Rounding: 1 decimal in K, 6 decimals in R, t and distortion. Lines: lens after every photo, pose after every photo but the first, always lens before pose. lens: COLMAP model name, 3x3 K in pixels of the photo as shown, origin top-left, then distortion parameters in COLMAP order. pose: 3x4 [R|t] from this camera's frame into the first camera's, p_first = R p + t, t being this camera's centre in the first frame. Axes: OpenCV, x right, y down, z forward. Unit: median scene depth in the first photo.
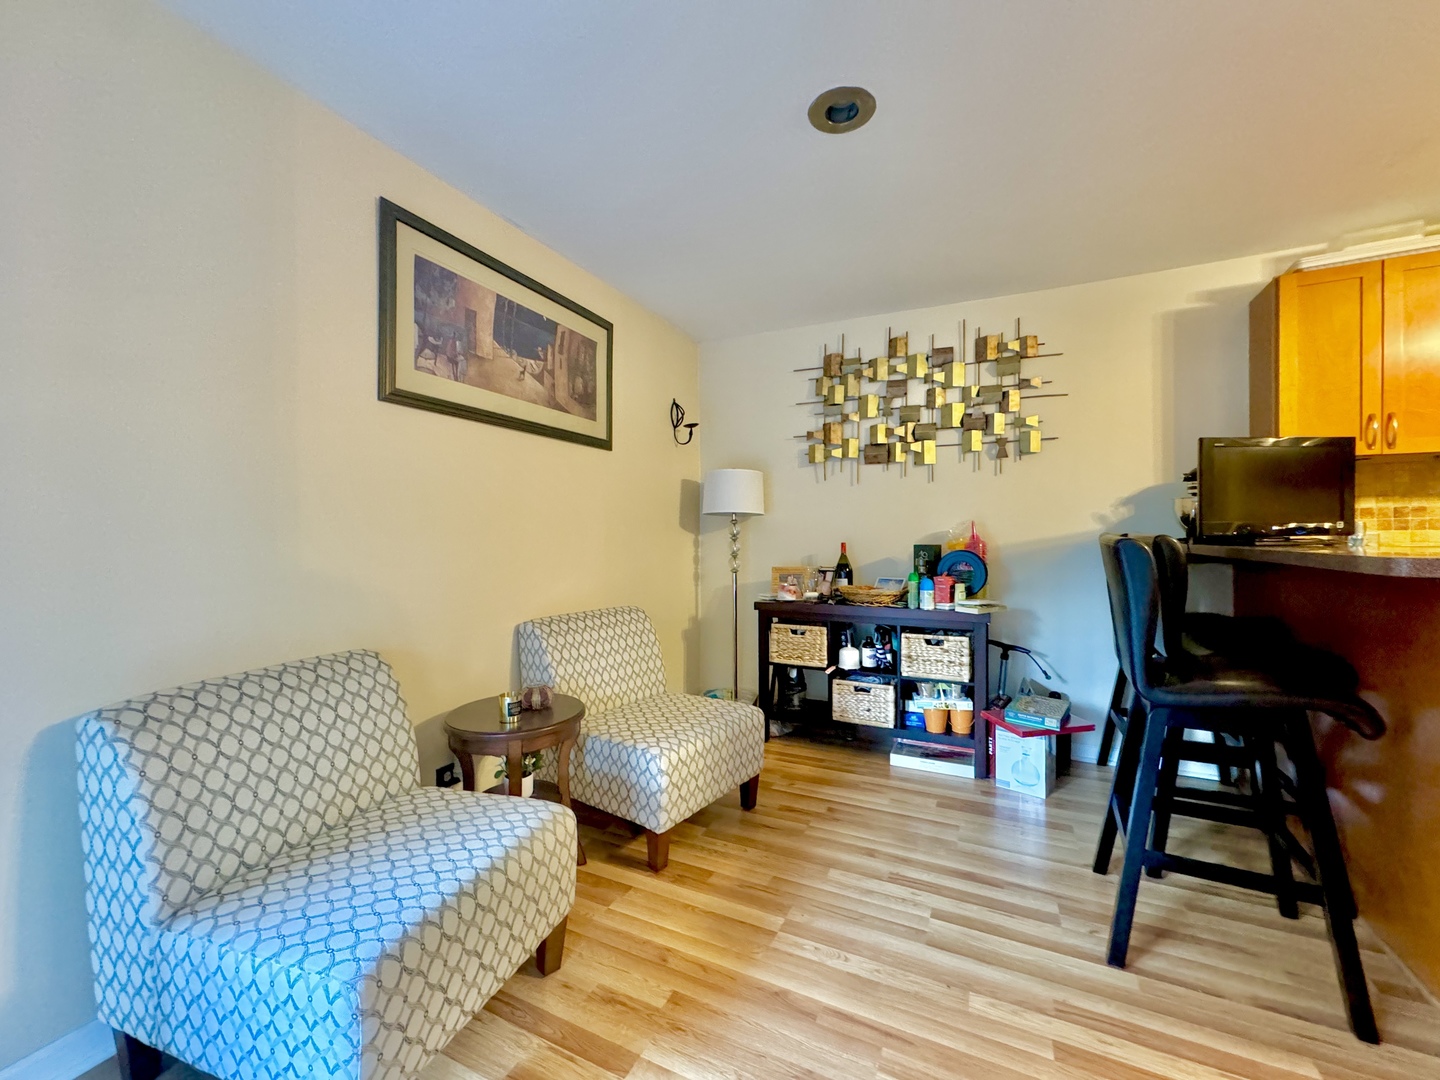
lens RADIAL K [[575.9, 0, 717.8], [0, 575.9, 544.3], [0, 0, 1]] dist [0.000871, 0.000148]
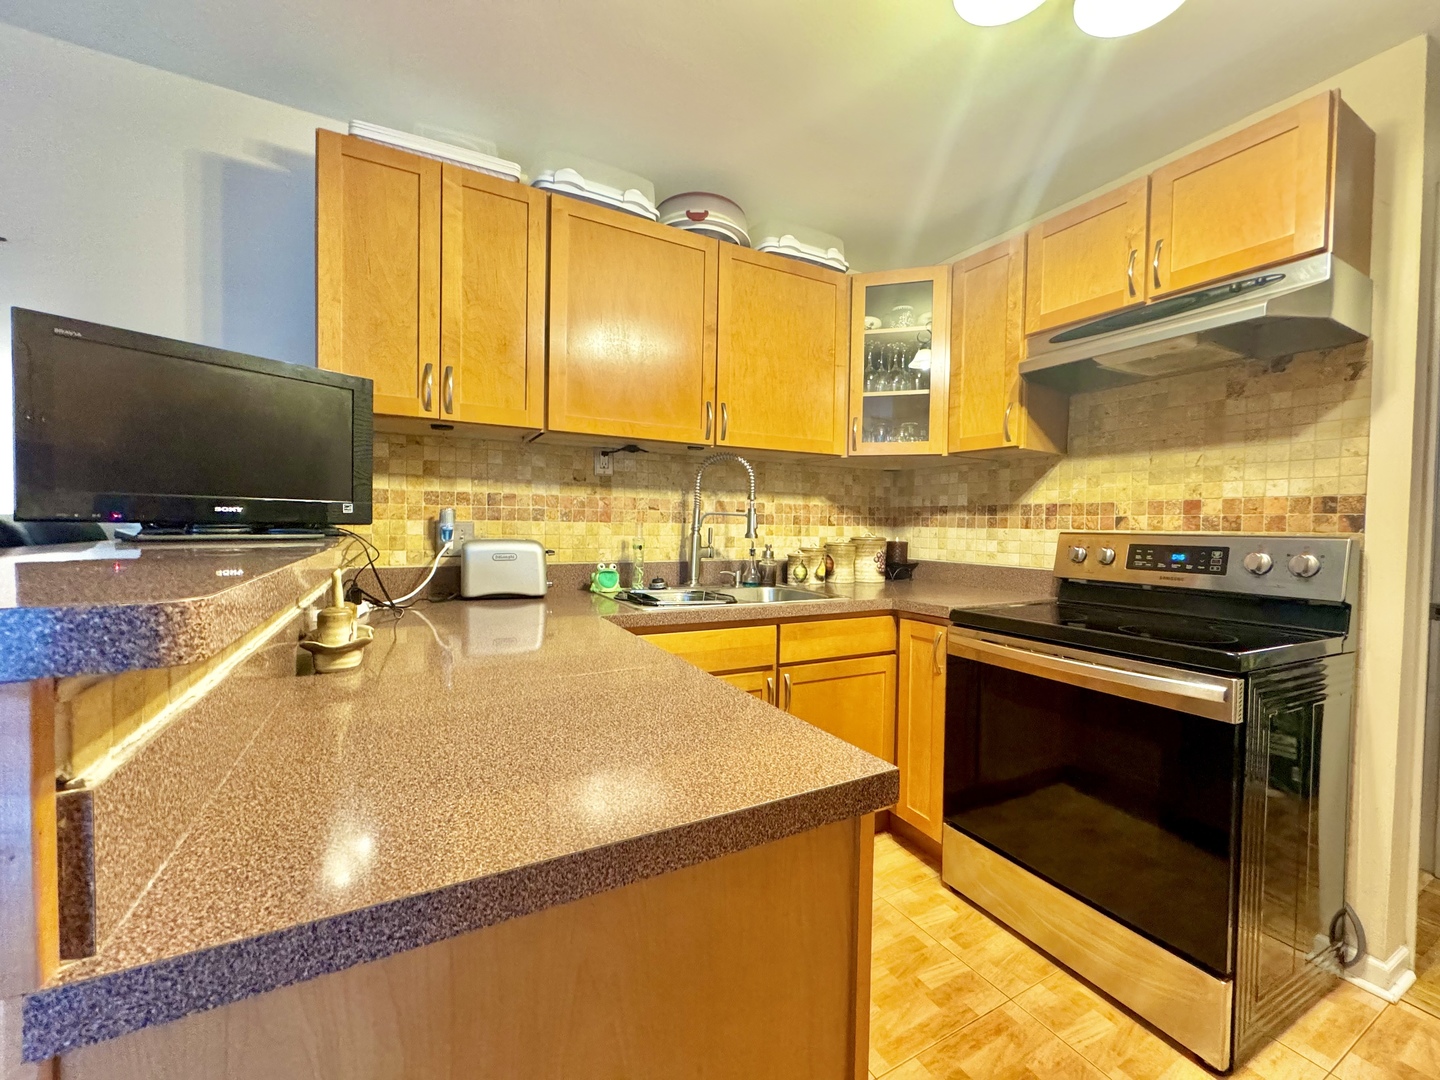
lens RADIAL K [[575.9, 0, 717.6], [0, 575.9, 536.7], [0, 0, 1]] dist [0.000871, 0.000148]
pose [[0.598911, -0.005241, 0.800799, 0.706823], [-0.012948, 0.999784, 0.016228, -0.018555], [-0.800711, -0.020088, 0.598714, 0.230299]]
